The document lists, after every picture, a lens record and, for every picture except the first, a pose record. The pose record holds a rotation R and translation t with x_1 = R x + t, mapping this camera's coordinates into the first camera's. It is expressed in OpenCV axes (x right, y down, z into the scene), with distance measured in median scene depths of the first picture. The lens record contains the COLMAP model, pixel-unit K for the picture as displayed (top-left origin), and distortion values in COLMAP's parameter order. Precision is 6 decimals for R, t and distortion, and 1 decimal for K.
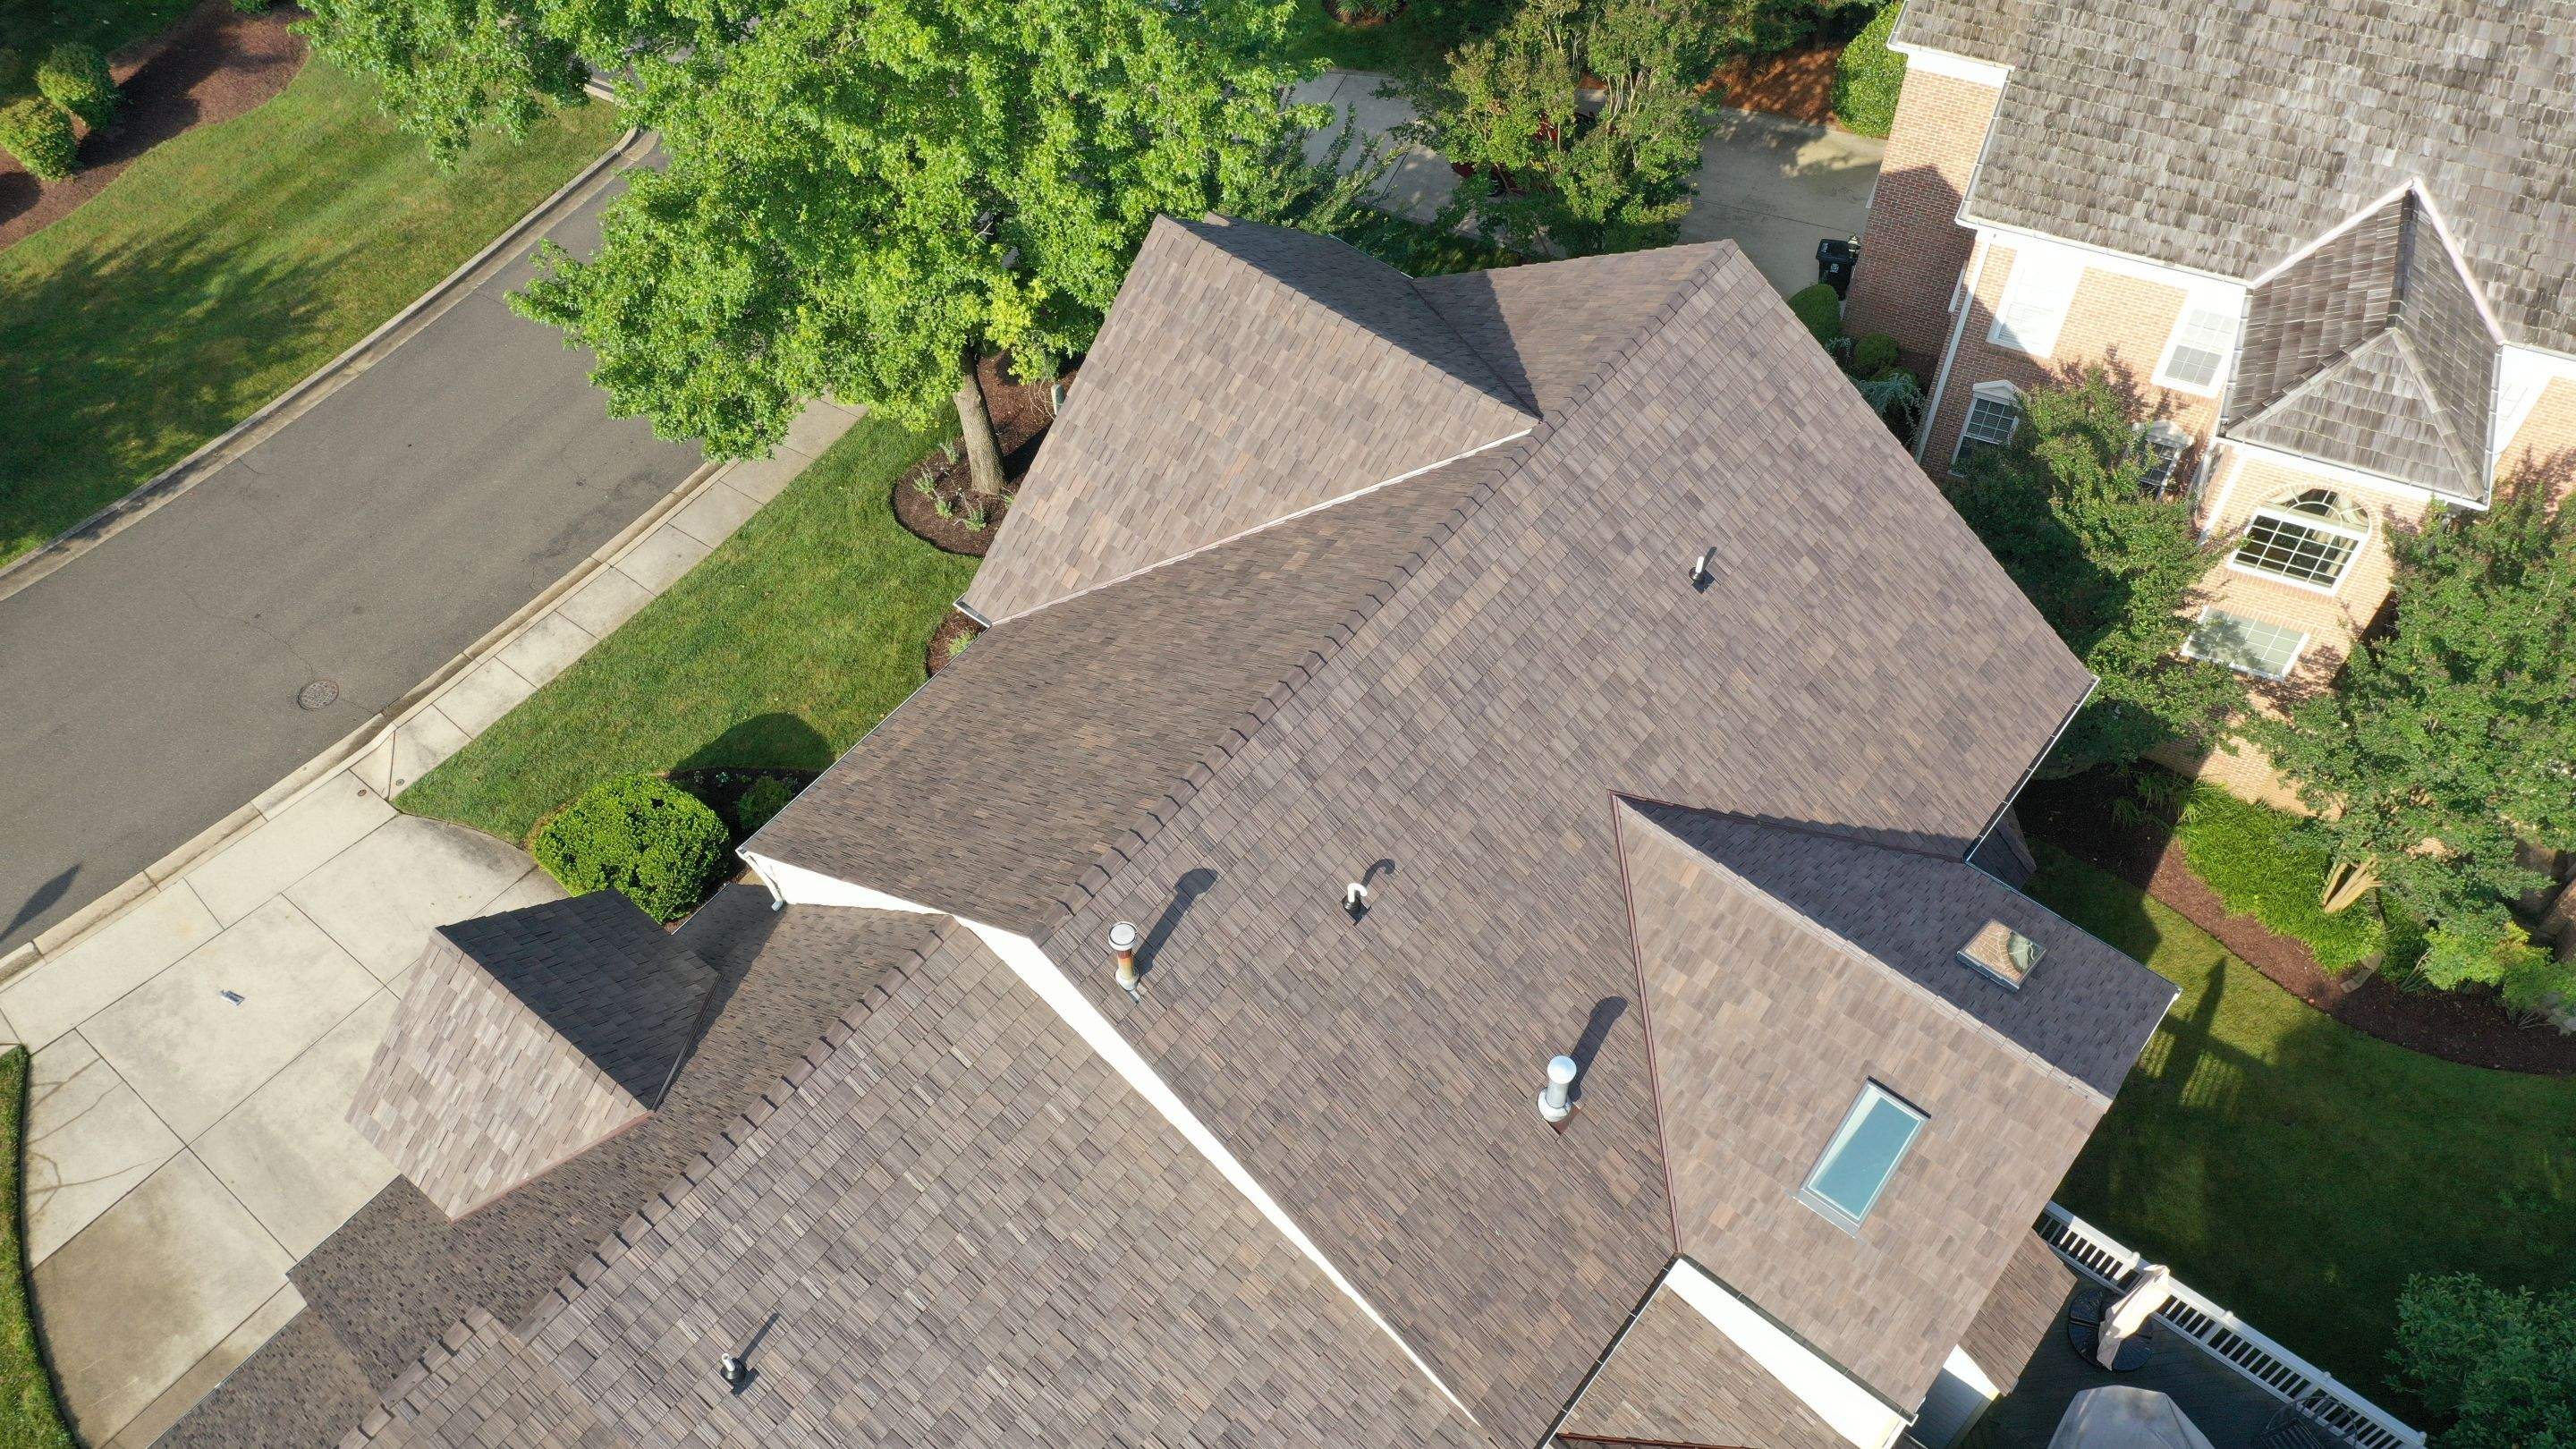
lens RADIAL K [[2035.0, 0, 1288.0], [0, 2035.0, 724.5], [0, 0, 1]] dist [0.010272, 0.000153]
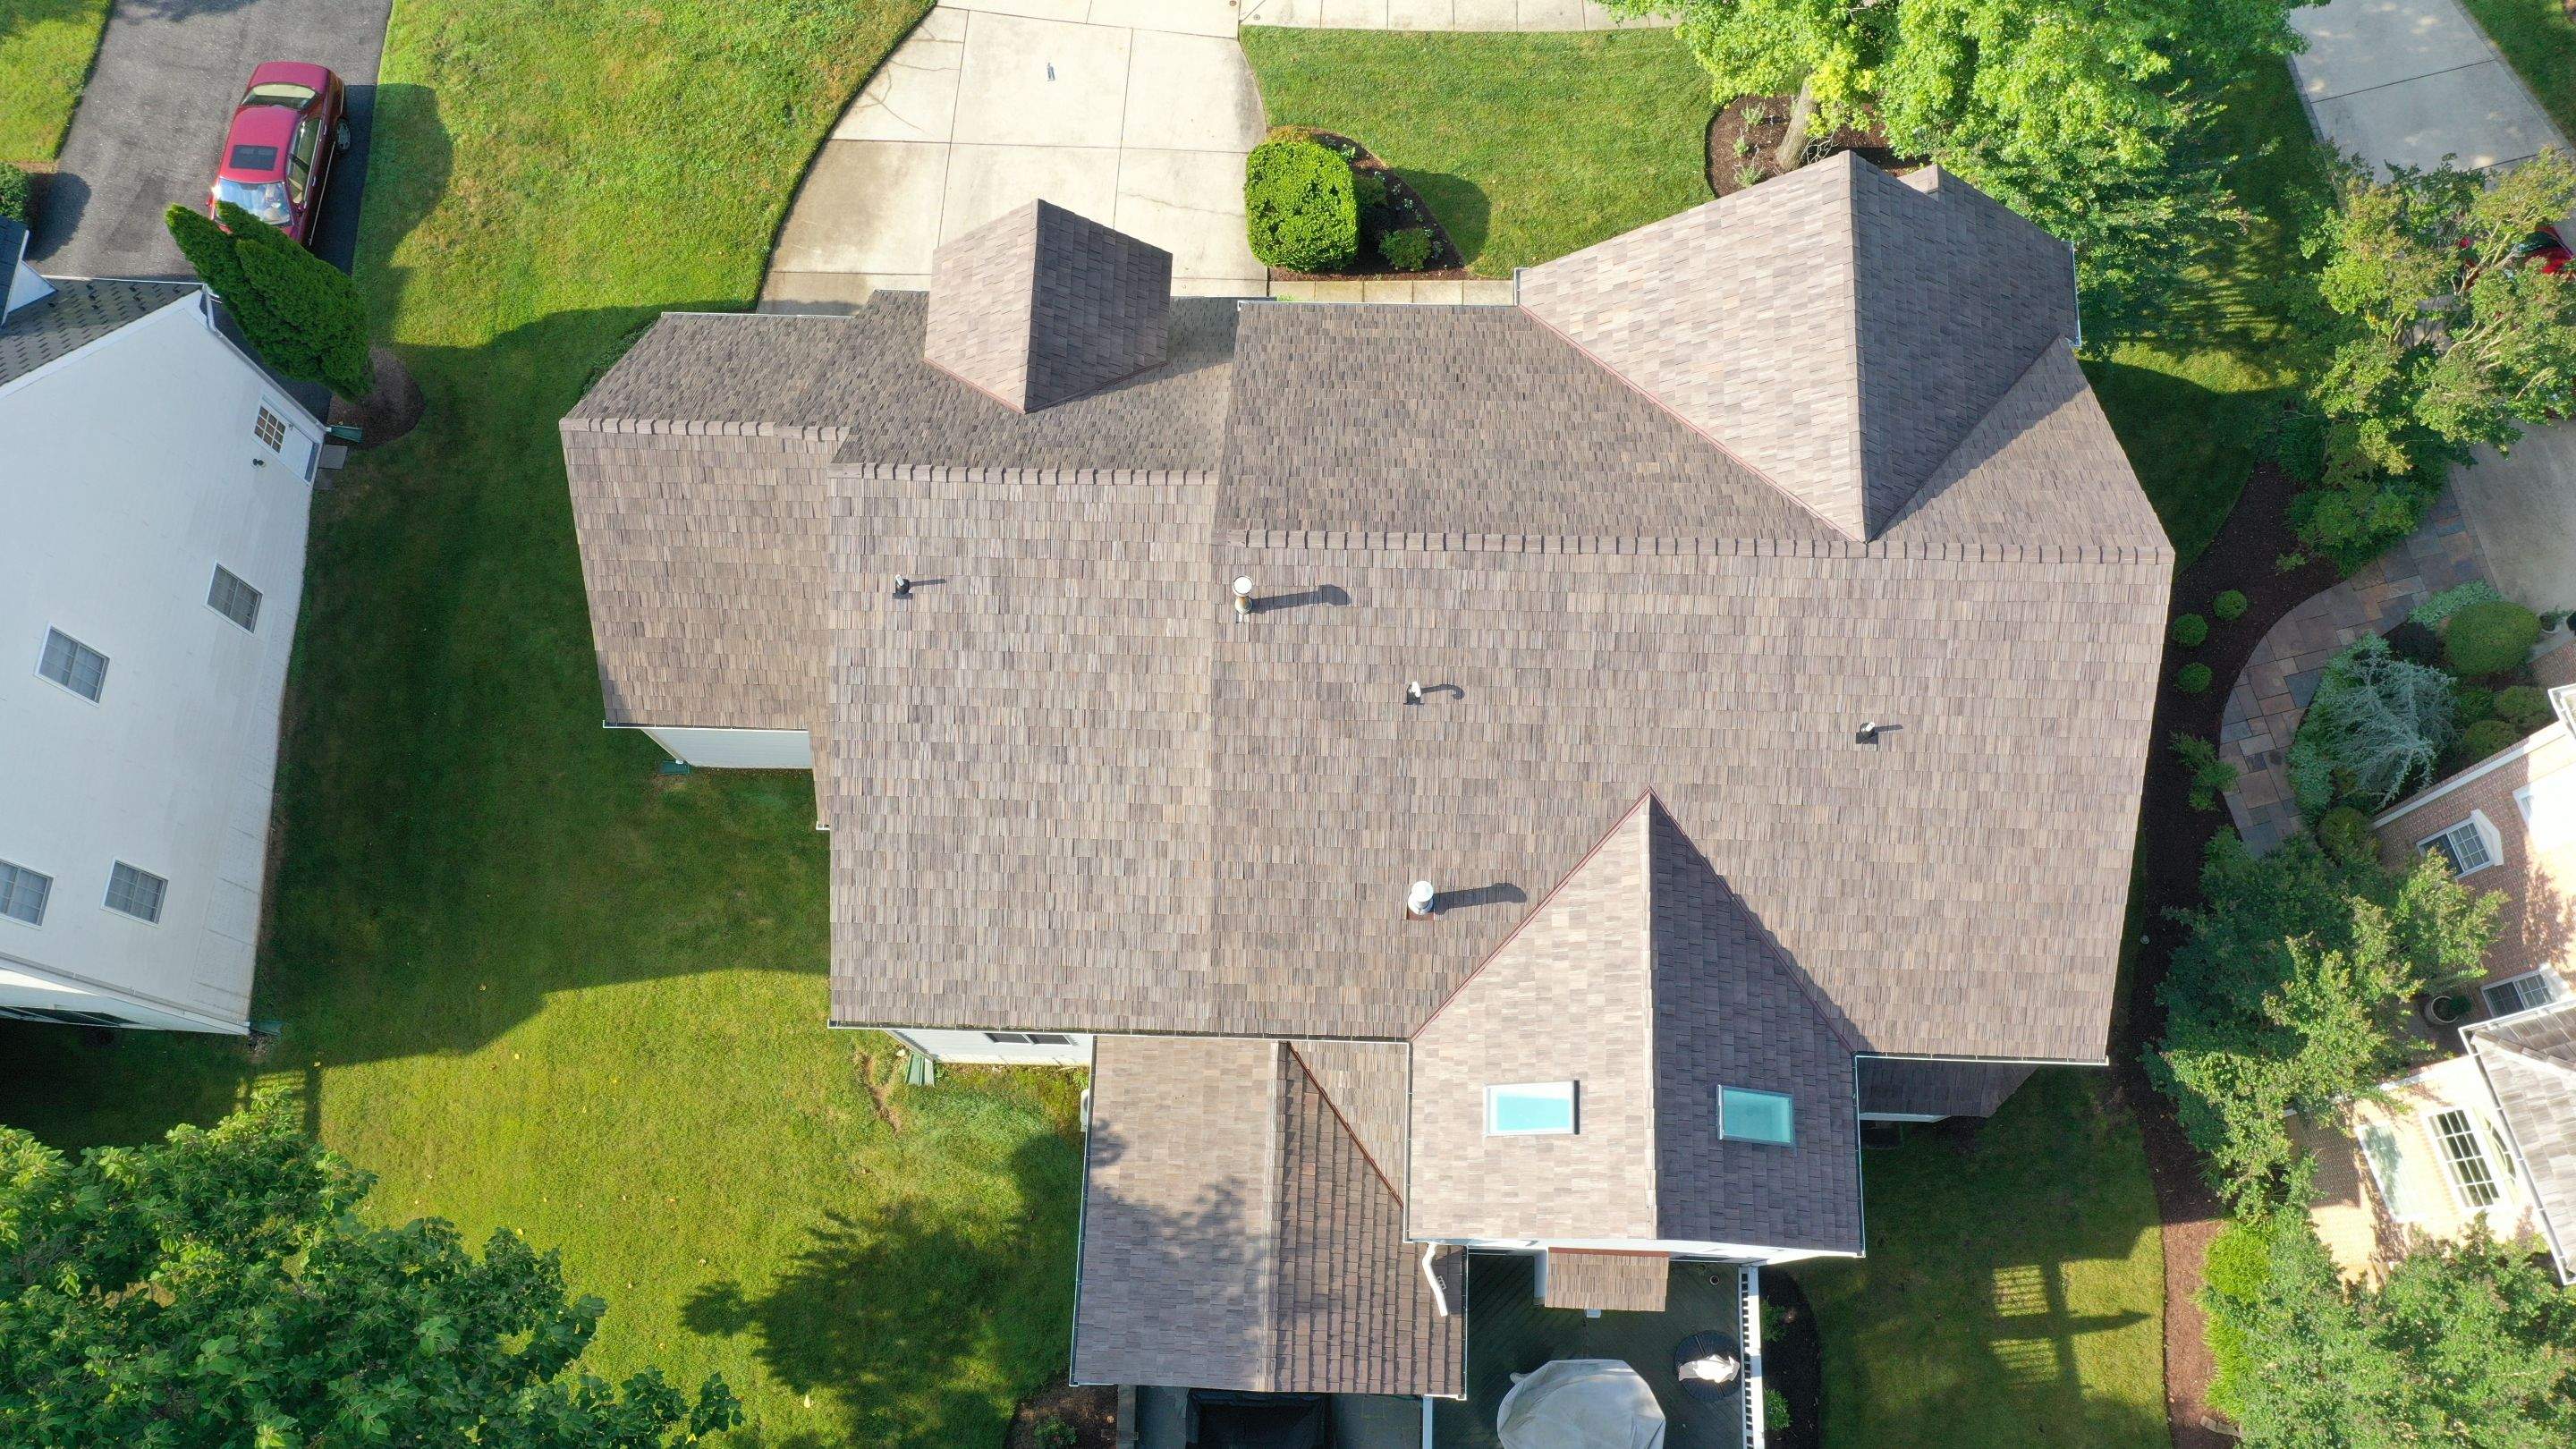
lens RADIAL K [[2035.0, 0, 1288.0], [0, 2035.0, 724.5], [0, 0, 1]] dist [0.010272, 0.000153]
pose [[0.603474, 0.764876, -0.225351, 0.206427], [-0.631922, 0.631114, 0.449856, -0.307267], [0.486306, -0.129072, 0.864203, -0.125386]]
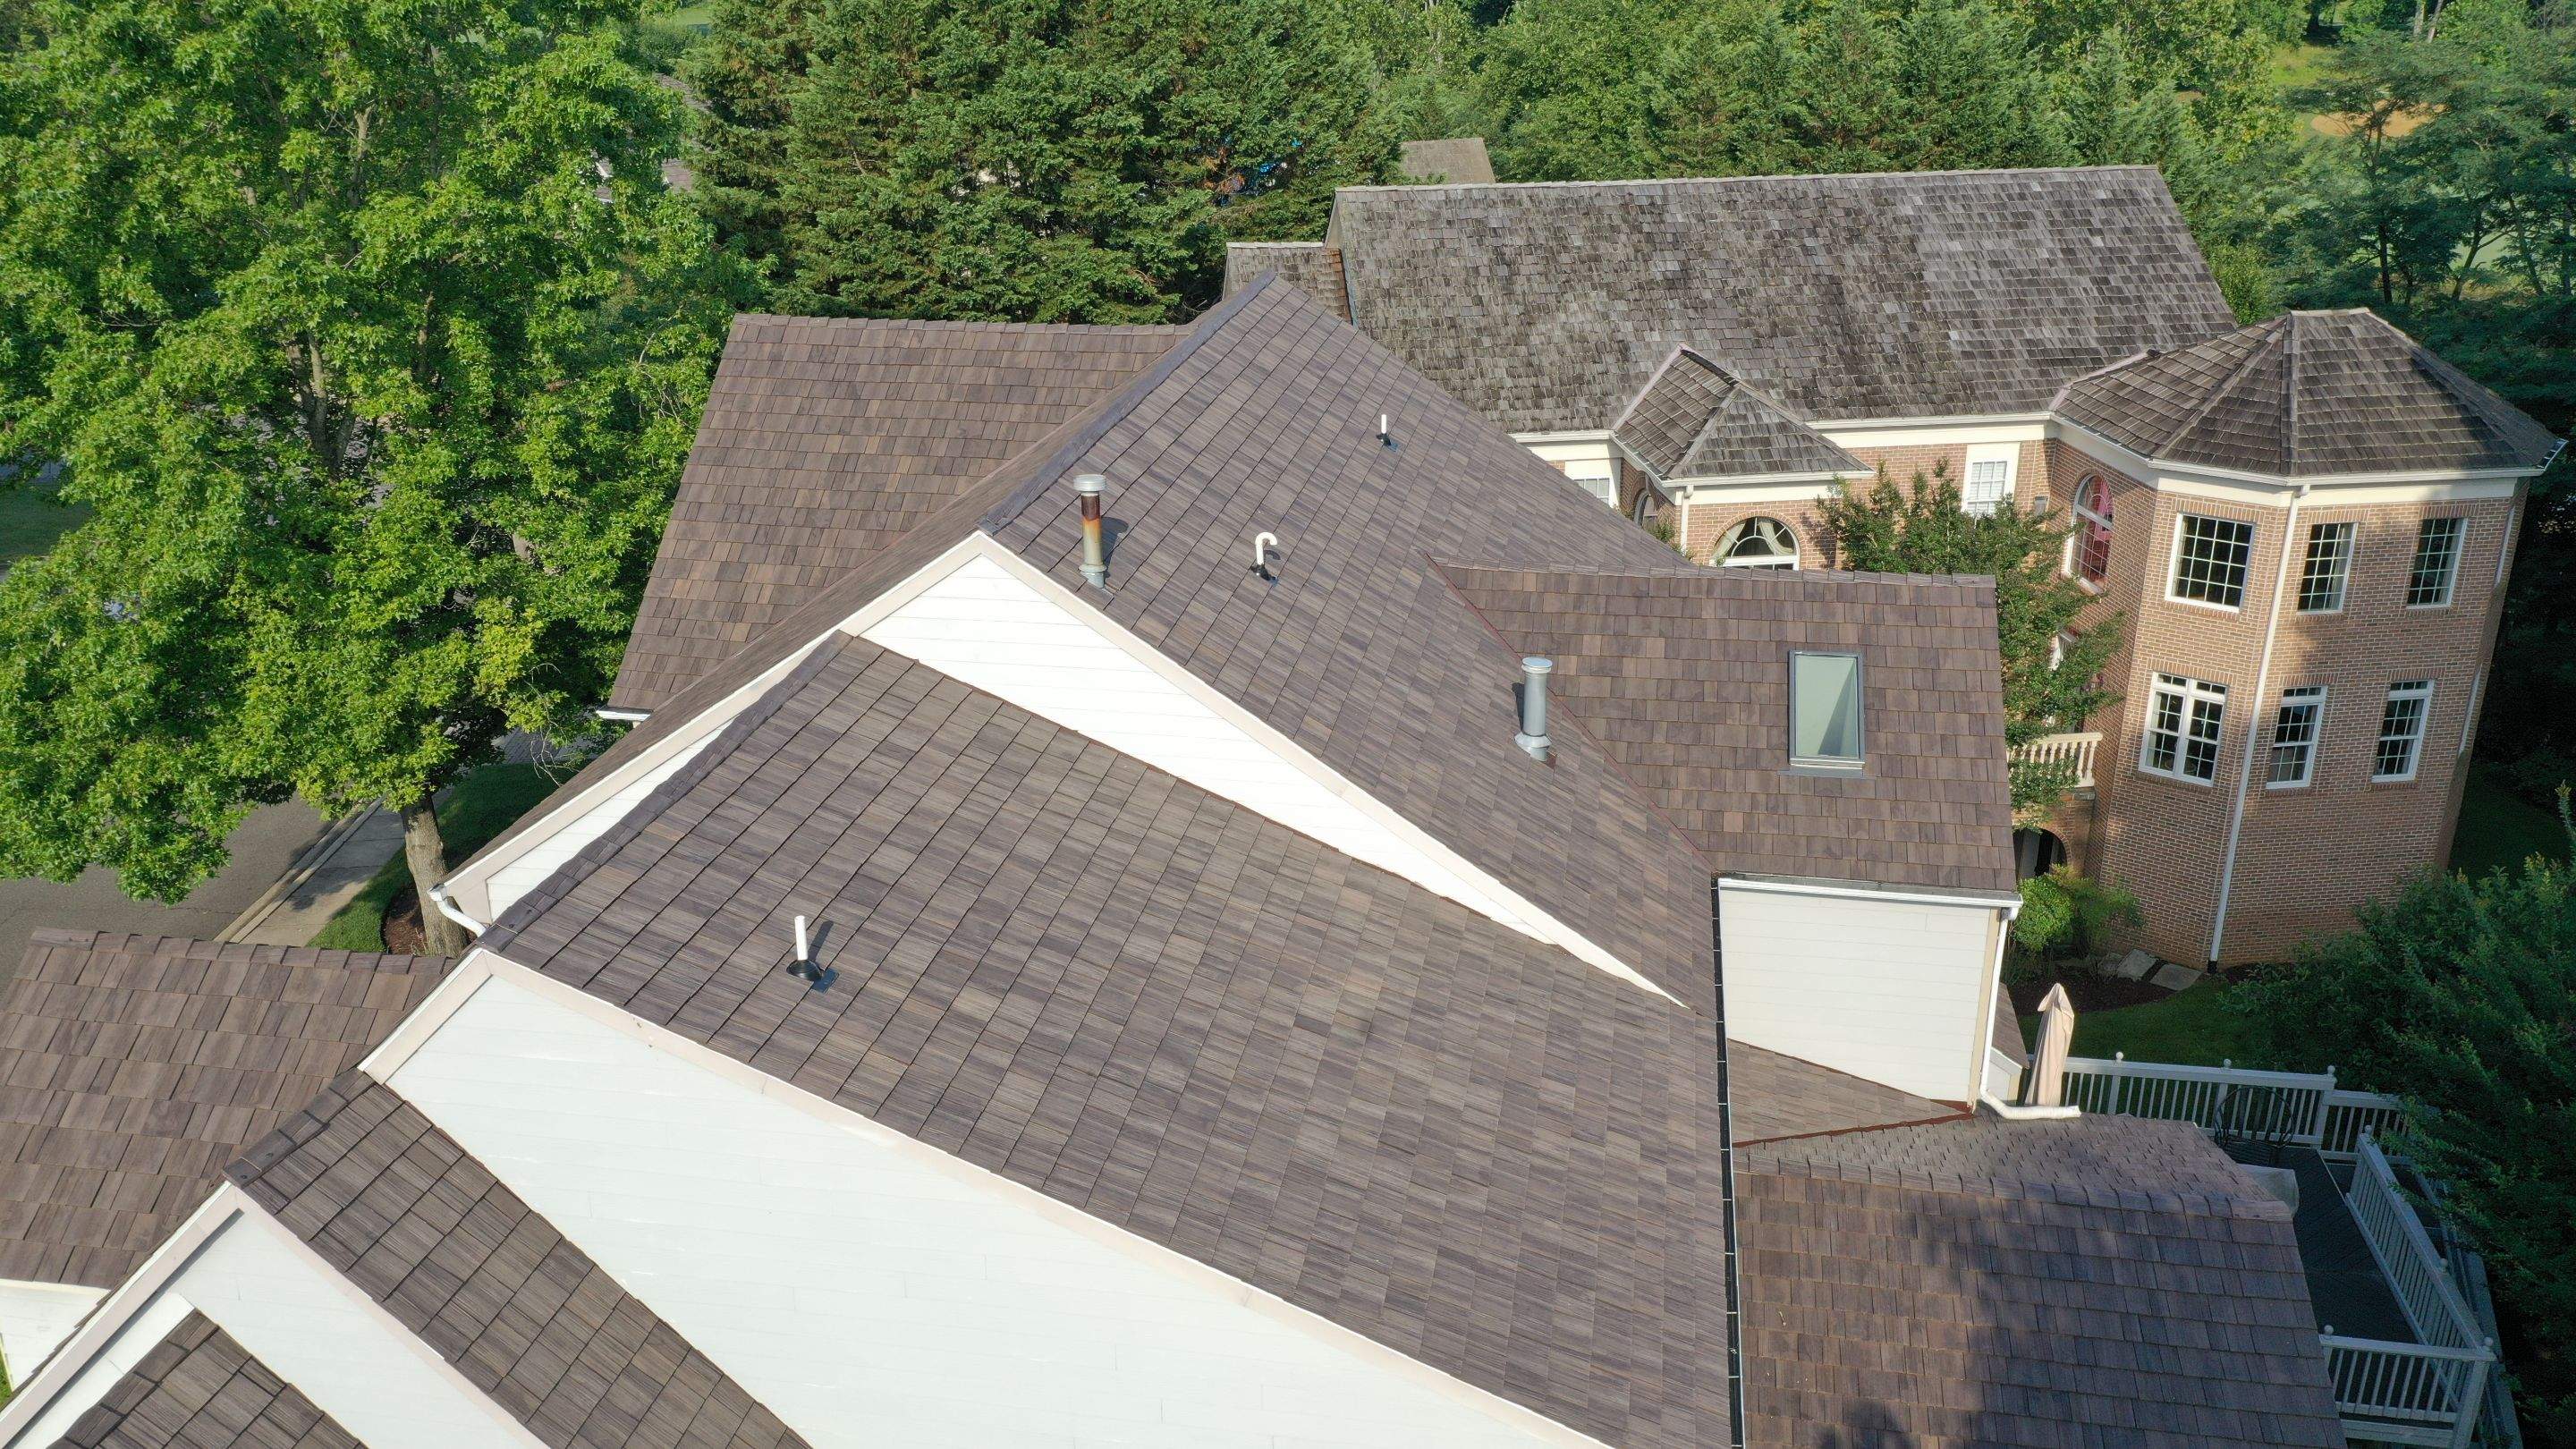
lens RADIAL K [[2035.0, 0, 1288.0], [0, 2035.0, 724.5], [0, 0, 1]] dist [0.010272, 0.000153]
pose [[0.875683, -0.167646, 0.452851, -0.262781], [0.384696, 0.809029, -0.444387, 0.382096], [-0.291870, 0.563353, 0.772946, 0.235044]]
